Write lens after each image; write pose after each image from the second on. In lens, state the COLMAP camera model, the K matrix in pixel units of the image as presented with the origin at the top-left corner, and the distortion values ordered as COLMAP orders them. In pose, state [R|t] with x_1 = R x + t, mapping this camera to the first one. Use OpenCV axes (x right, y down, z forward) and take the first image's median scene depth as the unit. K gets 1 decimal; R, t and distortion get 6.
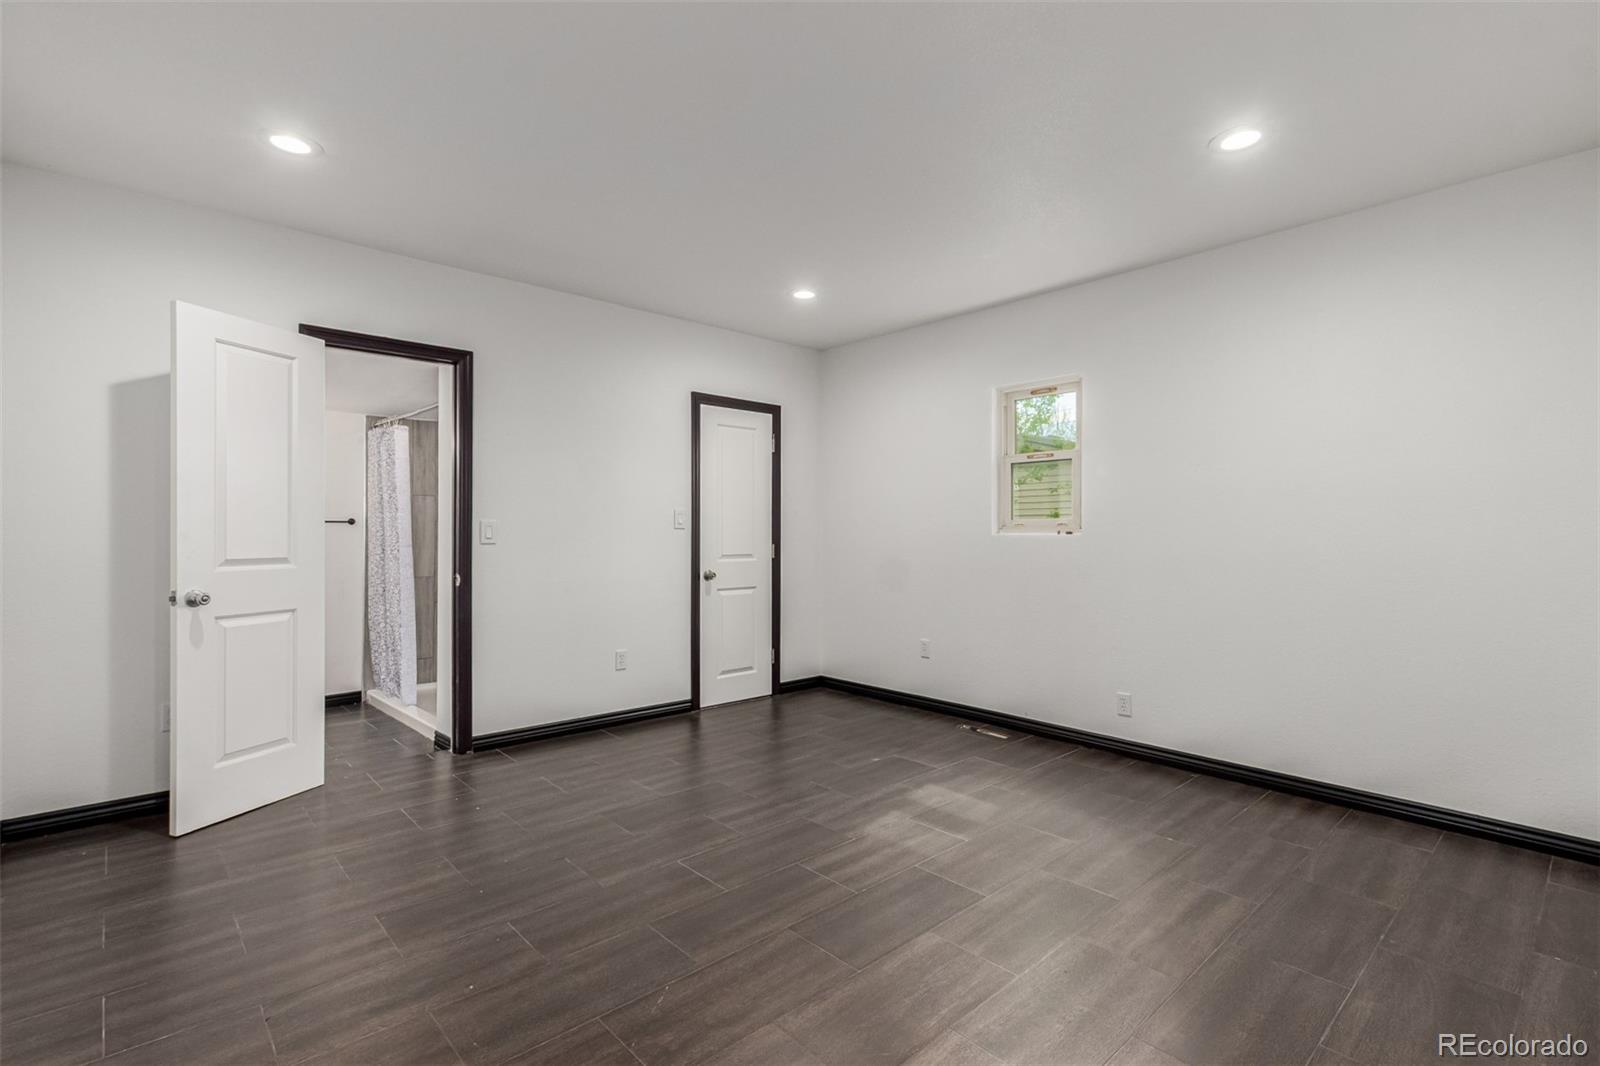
lens RADIAL K [[728.7, 0, 810.9], [0, 728.7, 533.9], [0, 0, 1]] dist [0.003607, -0.000101]
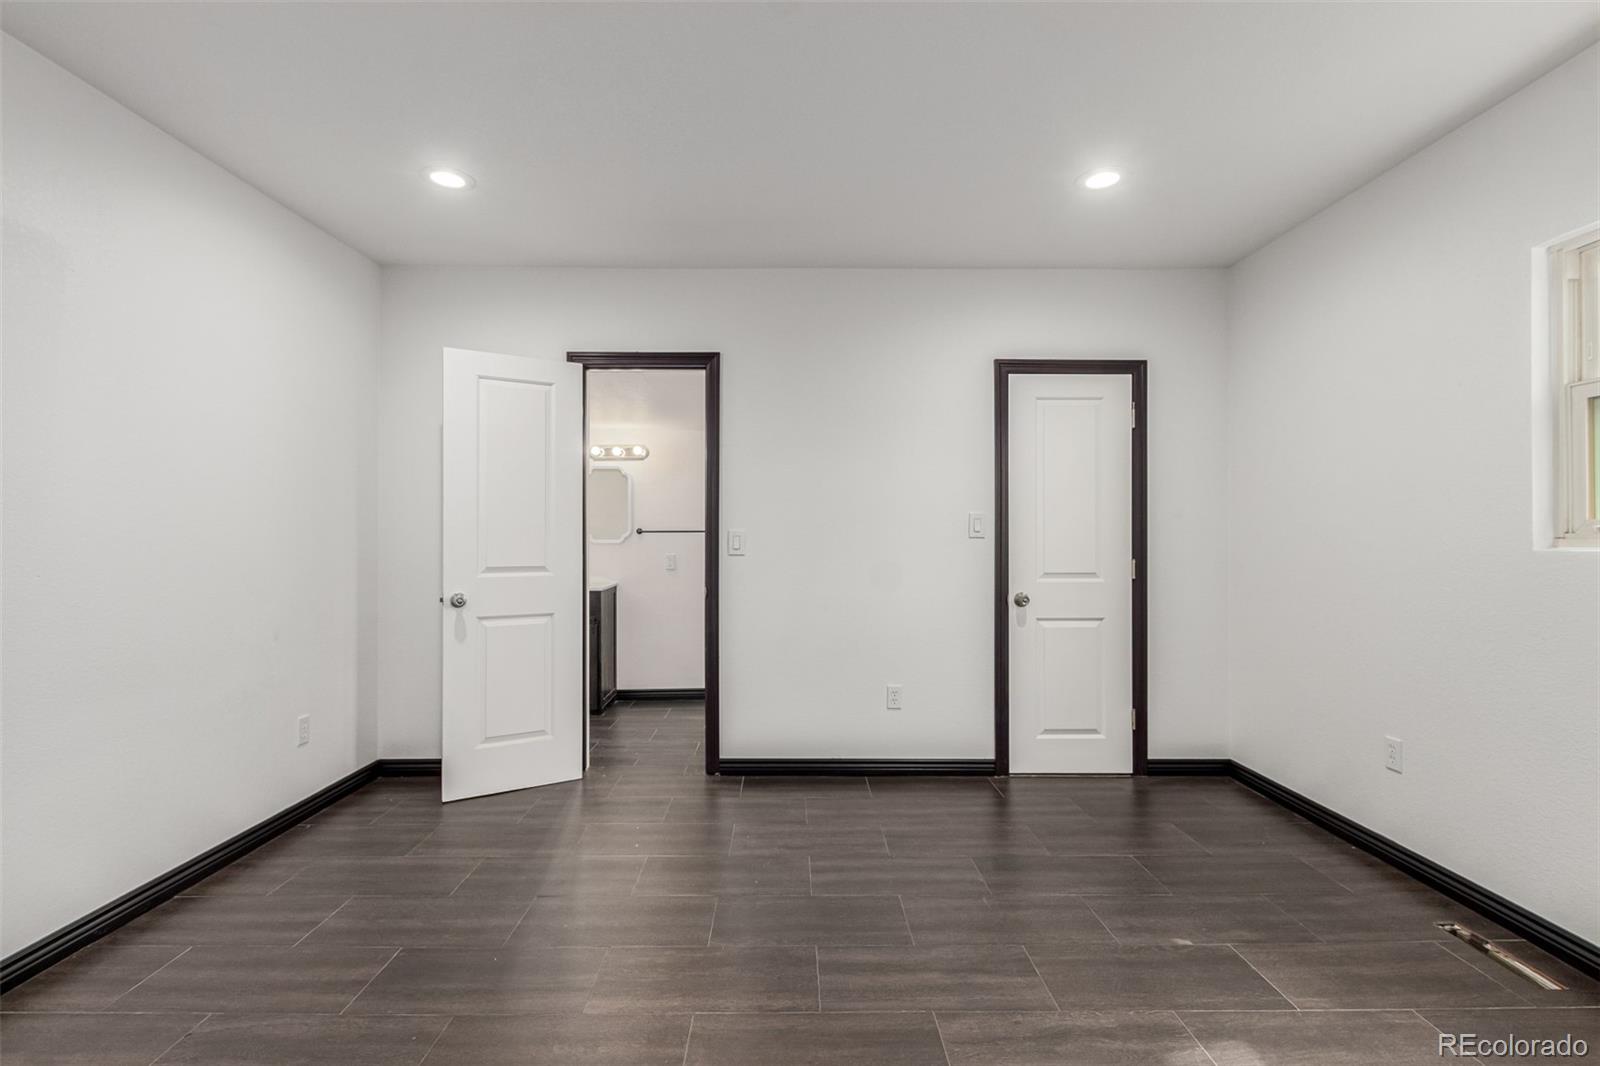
lens RADIAL K [[728.7, 0, 797.3], [0, 728.7, 534.3], [0, 0, 1]] dist [0.003607, -0.000101]
pose [[0.740517, -0.003925, -0.672026, 0.214420], [-0.000014, 0.999983, -0.005856, -0.006659], [0.672037, 0.004346, 0.740504, 0.314639]]
